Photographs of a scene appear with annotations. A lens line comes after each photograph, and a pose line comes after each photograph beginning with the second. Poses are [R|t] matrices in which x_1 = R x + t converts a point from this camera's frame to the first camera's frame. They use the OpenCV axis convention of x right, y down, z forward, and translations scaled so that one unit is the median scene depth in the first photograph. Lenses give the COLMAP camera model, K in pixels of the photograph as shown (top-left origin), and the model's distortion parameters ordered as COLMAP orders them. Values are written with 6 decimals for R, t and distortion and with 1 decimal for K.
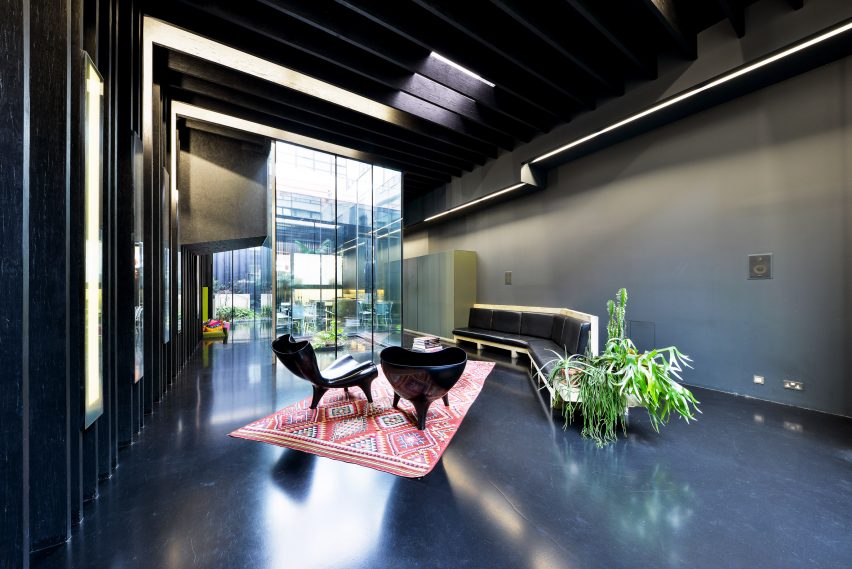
lens RADIAL K [[295.1, 0, 422.2], [0, 295.1, 289.8], [0, 0, 1]] dist [0.007912, -0.000516]
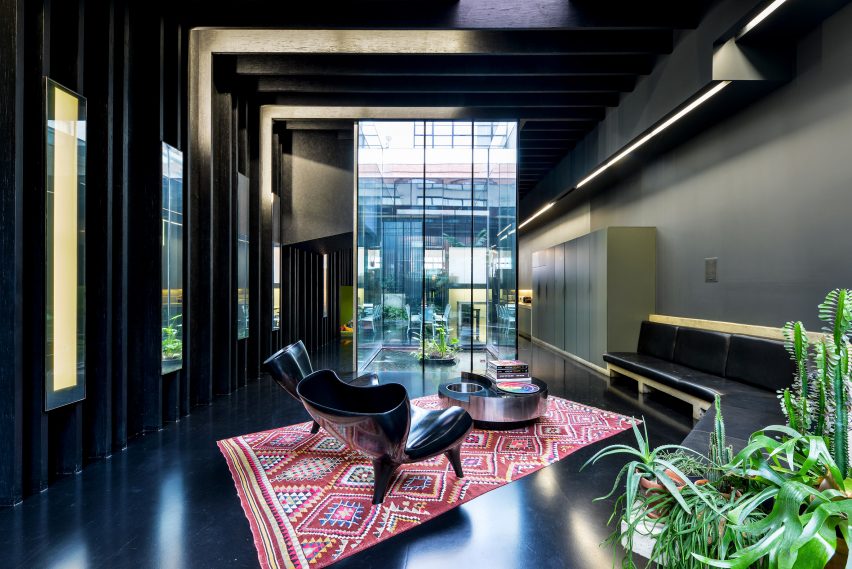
lens RADIAL K [[359.1, 0, 404.2], [0, 359.1, 296.2], [0, 0, 1]] dist [0.013122, -0.000234]
pose [[0.840252, 0.015177, -0.541983, 0.188902], [-0.005381, 0.999792, 0.019655, -0.001693], [0.542169, -0.013599, 0.840160, 0.143905]]
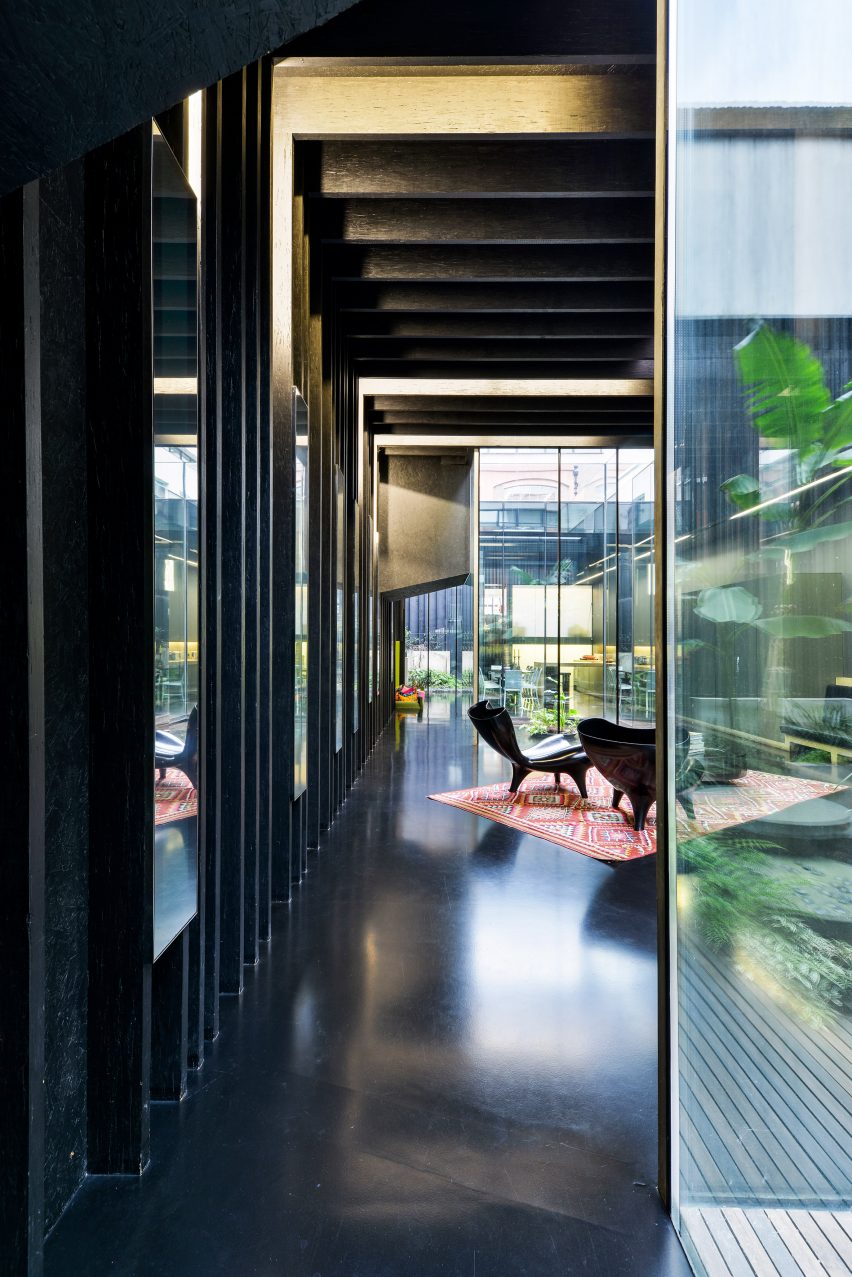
lens RADIAL K [[538.3, 0, 416.6], [0, 538.3, 637.9], [0, 0, 1]] dist [0.013122, -0.000234]
pose [[0.830970, -0.001522, -0.556315, 0.119024], [-0.006106, 0.999911, -0.011856, -0.003810], [0.556284, 0.013249, 0.830887, -0.195374]]
